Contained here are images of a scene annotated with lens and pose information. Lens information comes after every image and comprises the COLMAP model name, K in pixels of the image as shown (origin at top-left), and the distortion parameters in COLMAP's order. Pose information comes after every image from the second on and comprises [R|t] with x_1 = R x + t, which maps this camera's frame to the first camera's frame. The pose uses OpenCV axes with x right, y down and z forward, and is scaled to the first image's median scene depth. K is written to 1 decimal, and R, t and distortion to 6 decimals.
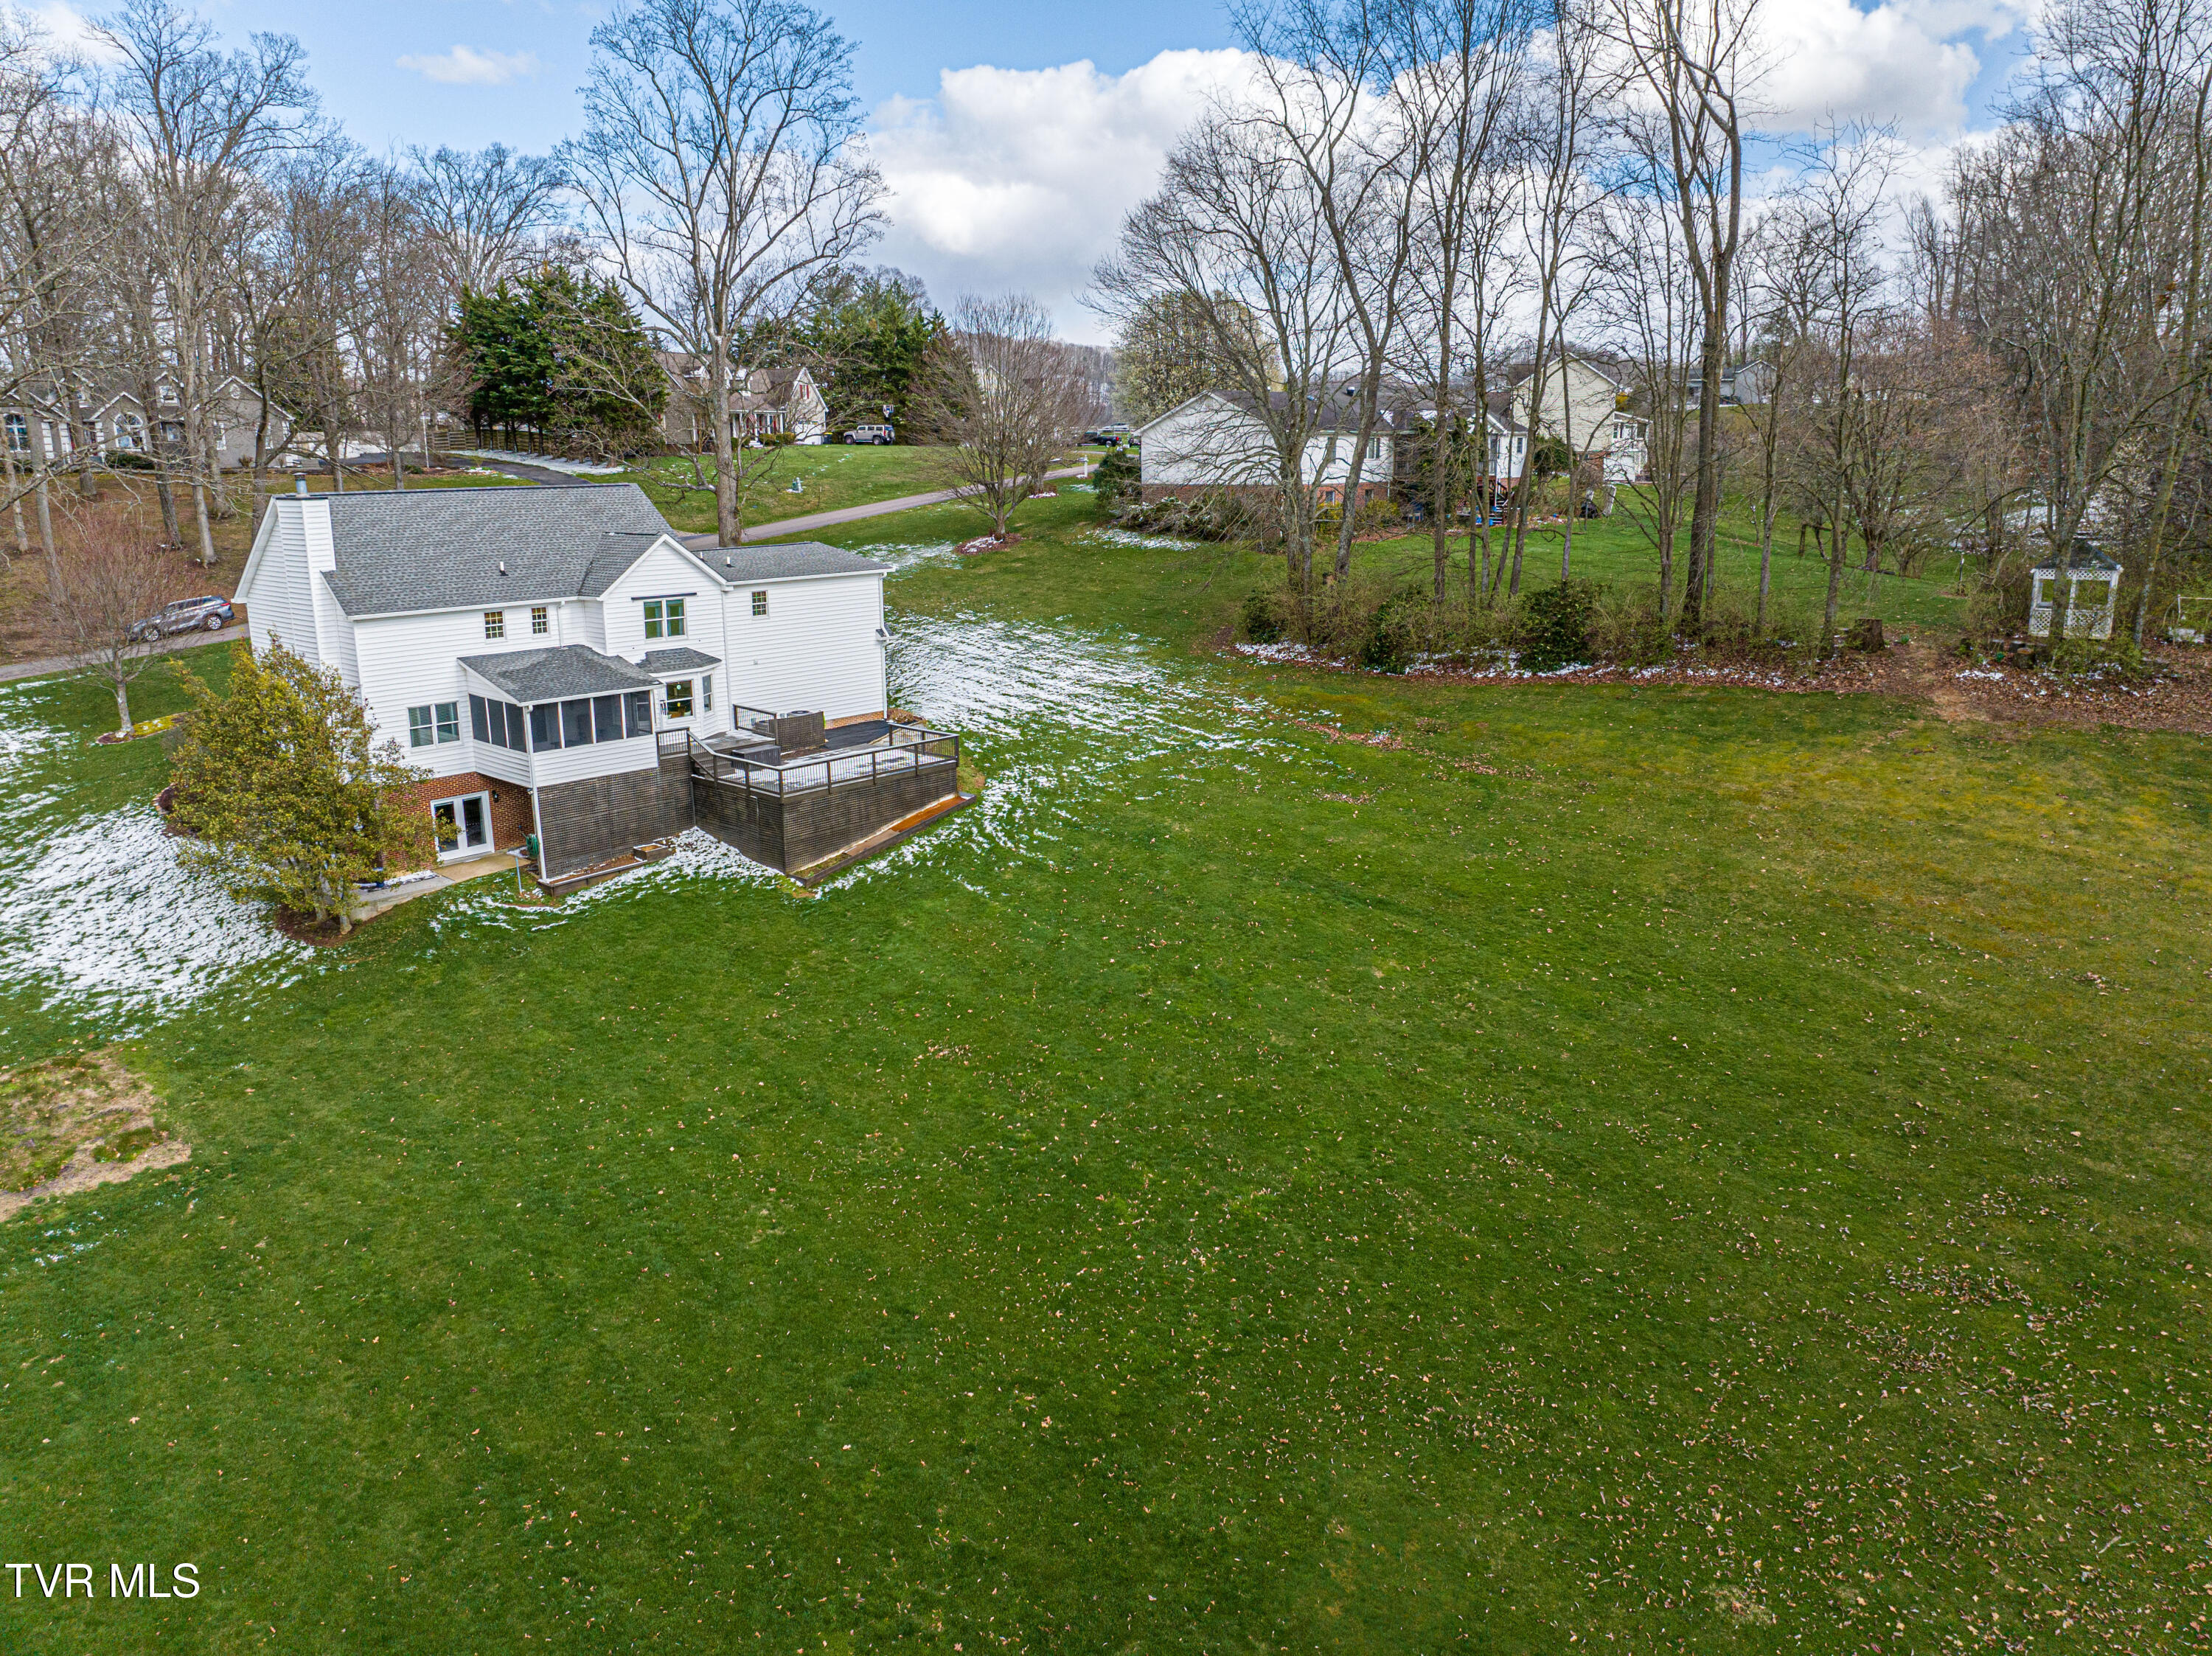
lens RADIAL K [[1579.7, 0, 1104.5], [0, 1579.7, 824.1], [0, 0, 1]] dist [-0.024705, -0.007327]
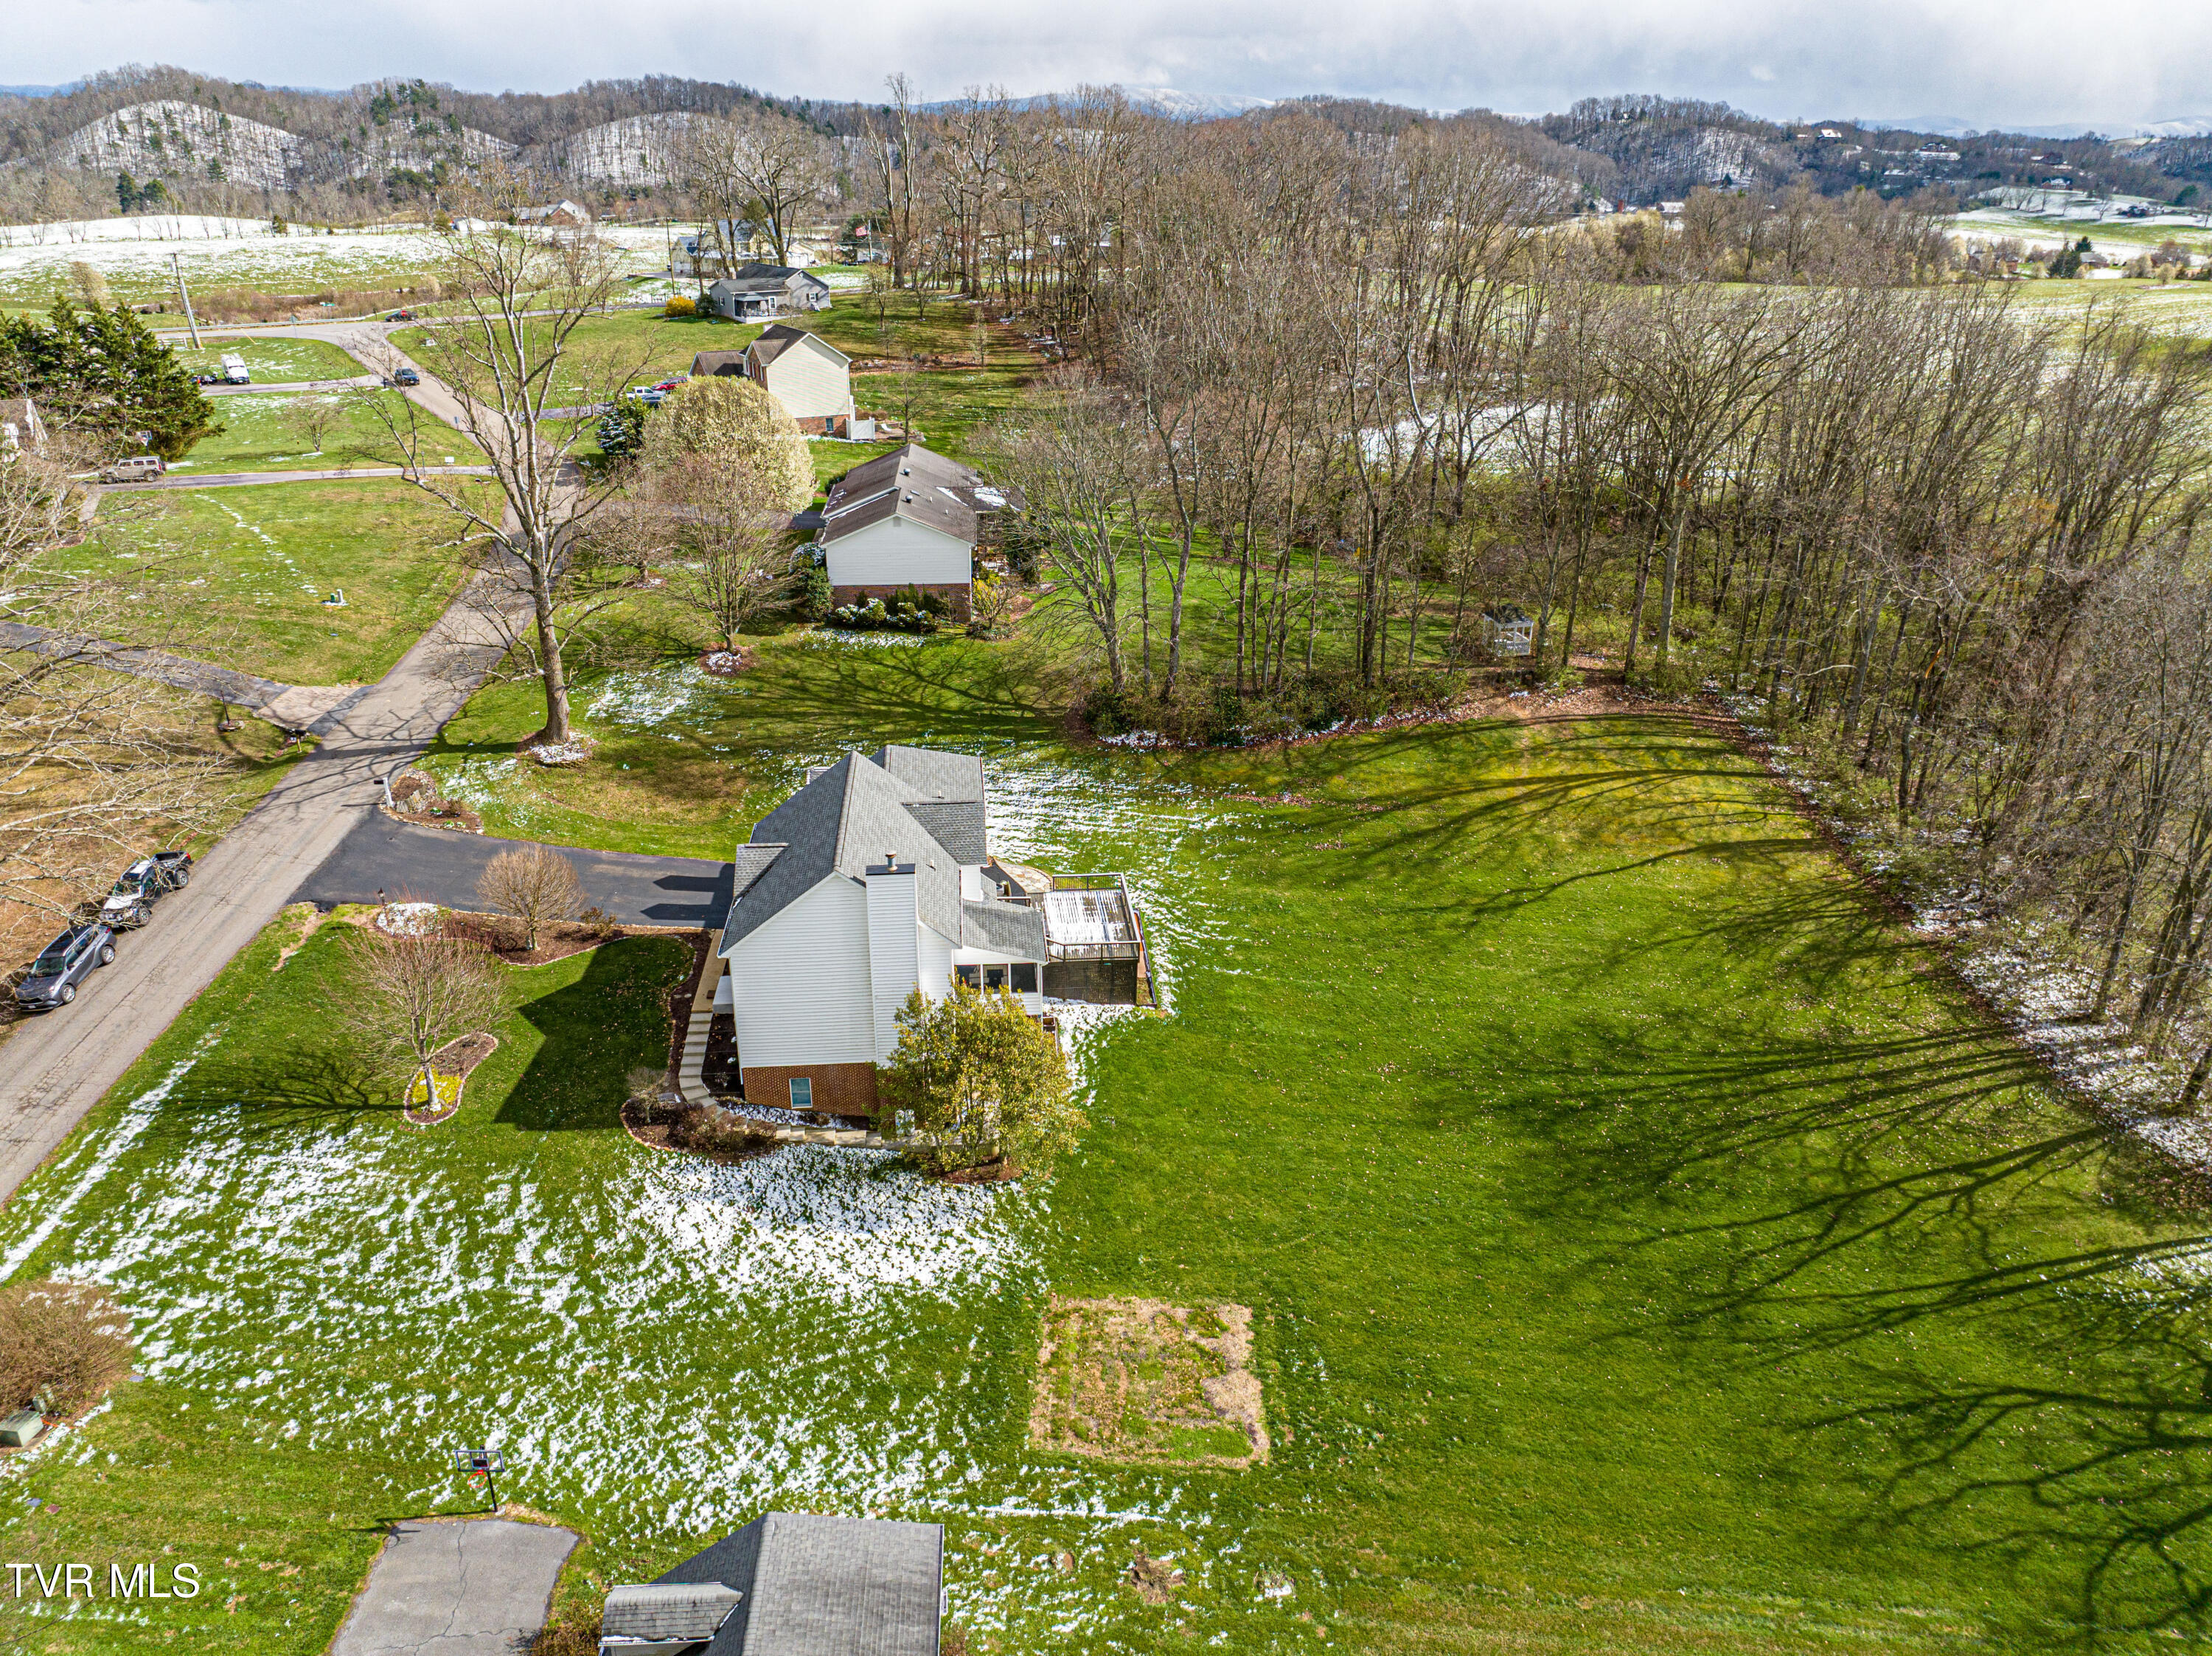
lens RADIAL K [[1579.7, 0, 1105.1], [0, 1579.7, 822.9], [0, 0, 1]] dist [-0.024705, -0.007327]
pose [[0.657285, -0.283808, 0.698161, -1.215579], [0.145873, 0.956774, 0.251604, -0.516106], [-0.739390, -0.063533, 0.670273, 0.012121]]
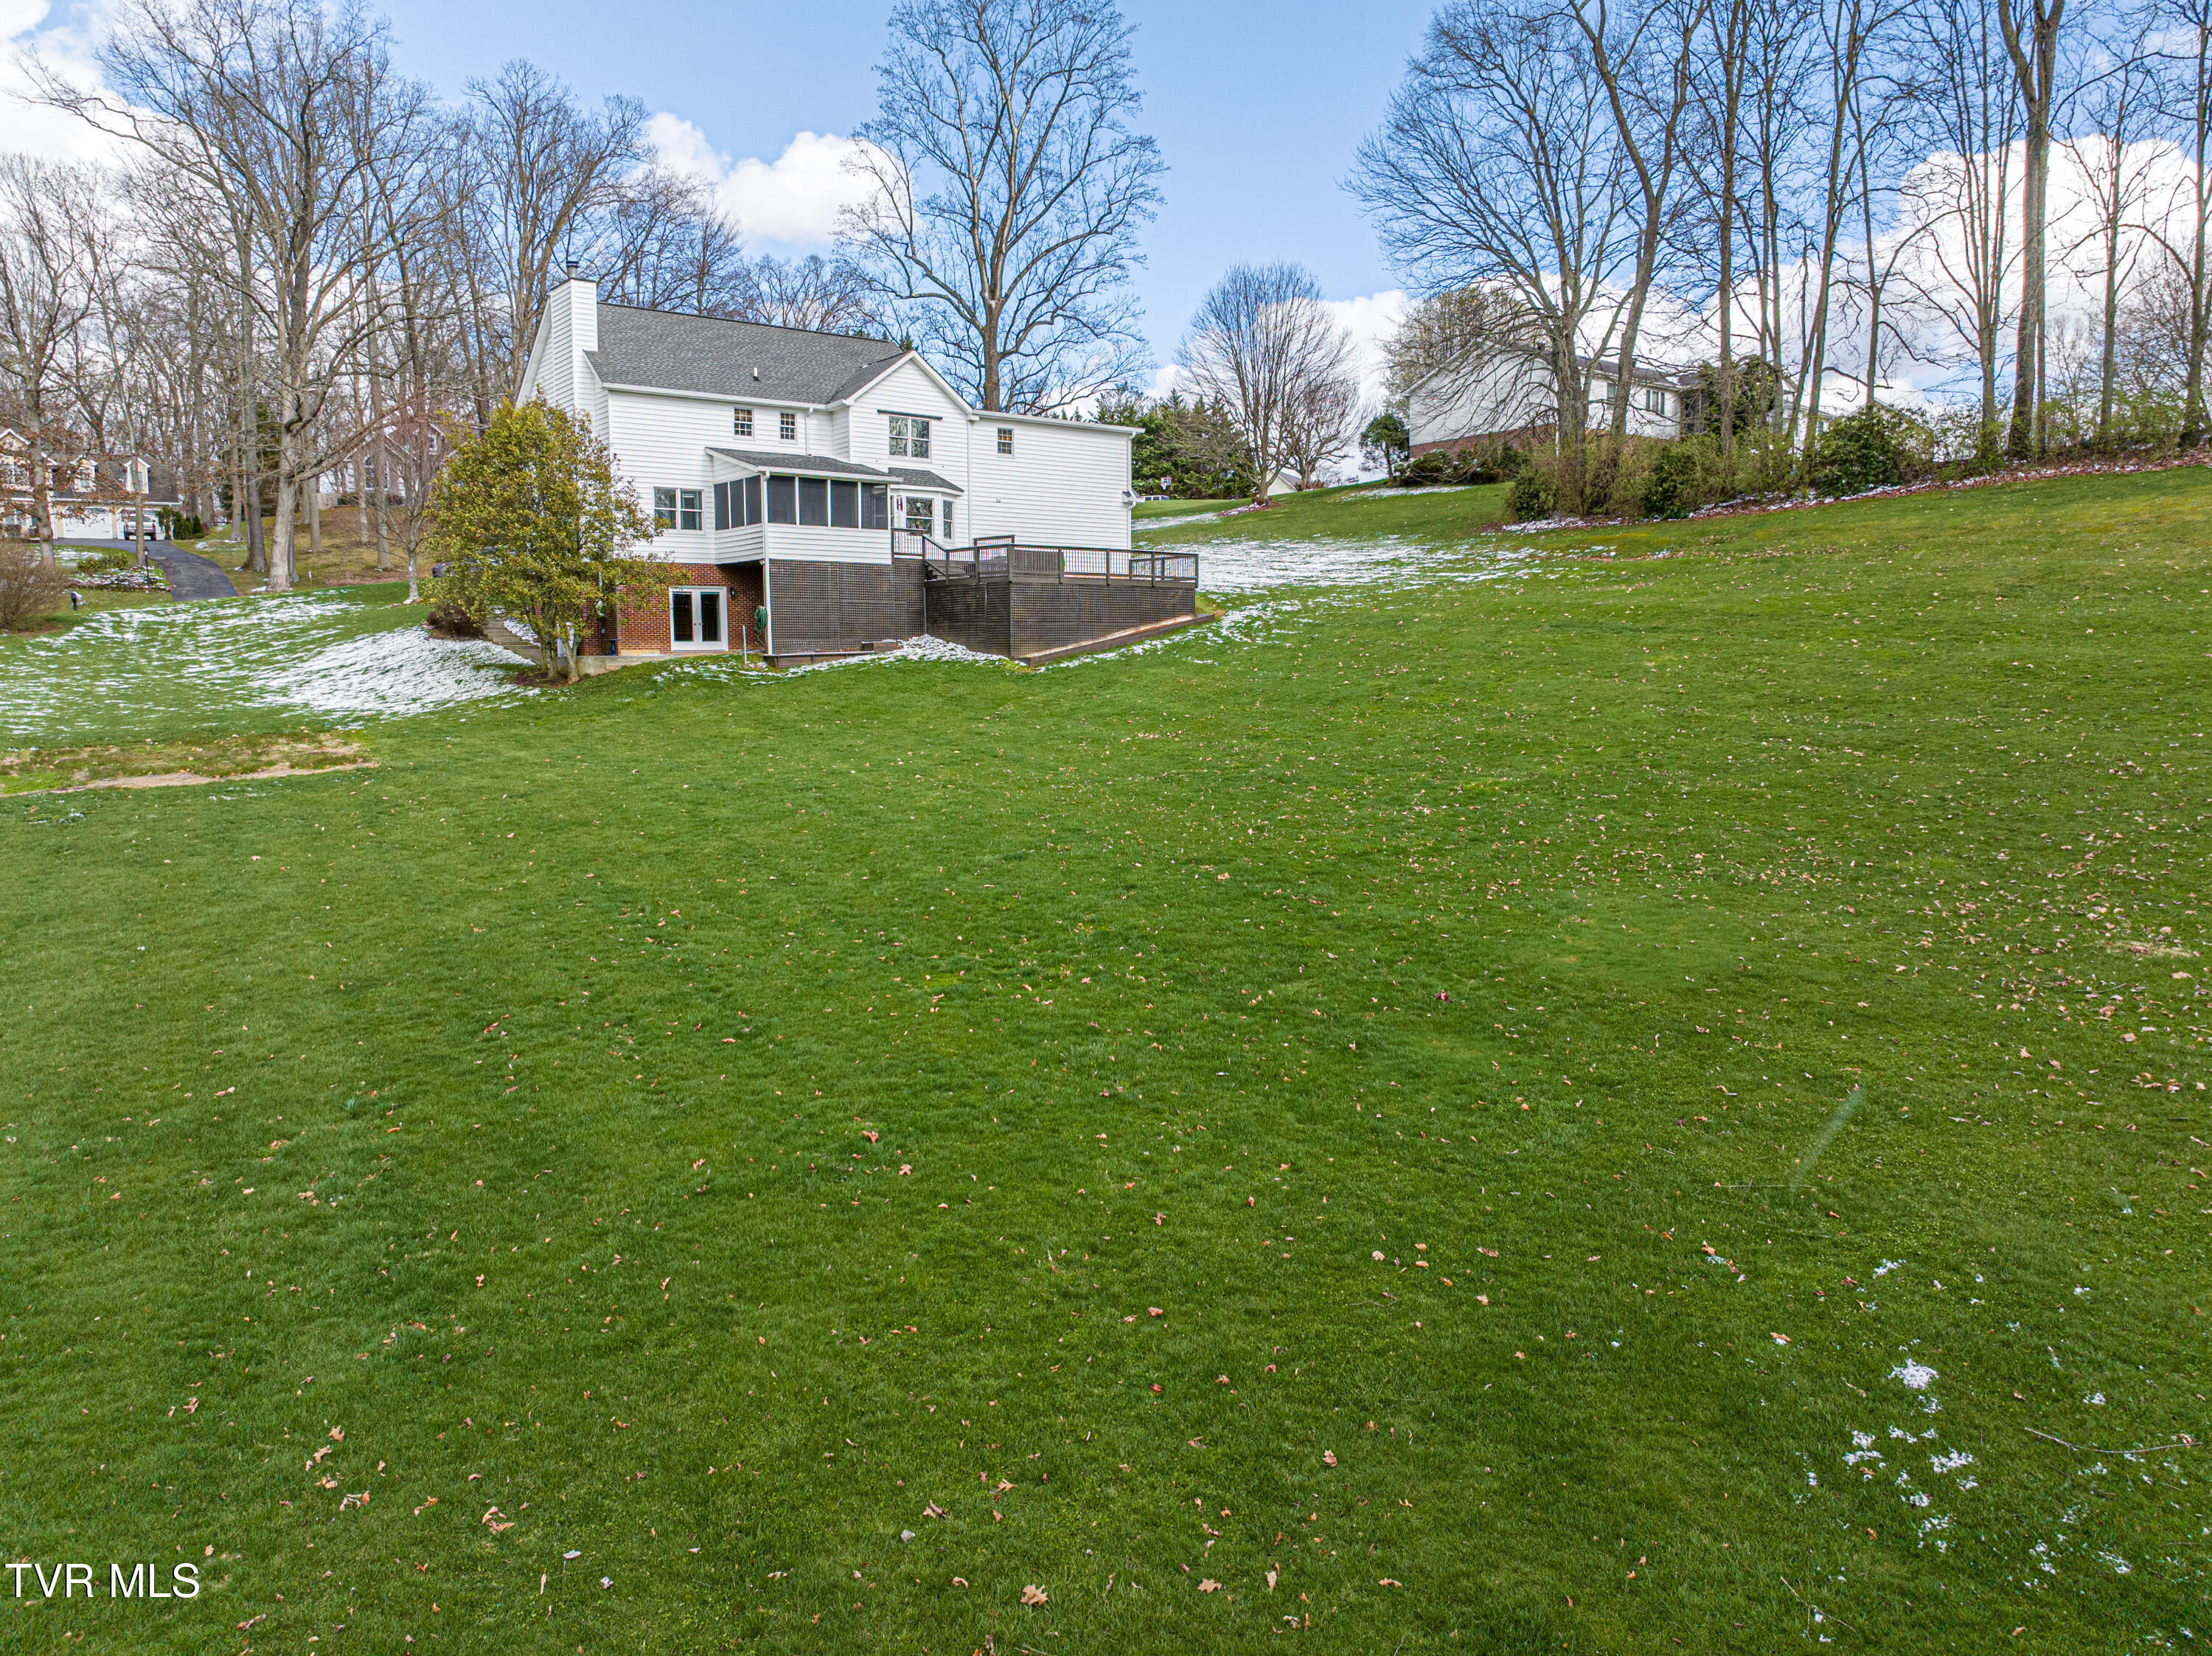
lens RADIAL K [[1579.7, 0, 1105.7], [0, 1579.7, 829.1], [0, 0, 1]] dist [-0.024705, -0.007327]
pose [[0.983720, 0.019070, -0.178692, 0.026984], [-0.045219, 0.988627, -0.143429, 0.257346], [0.173925, 0.149174, 0.973395, 0.087858]]
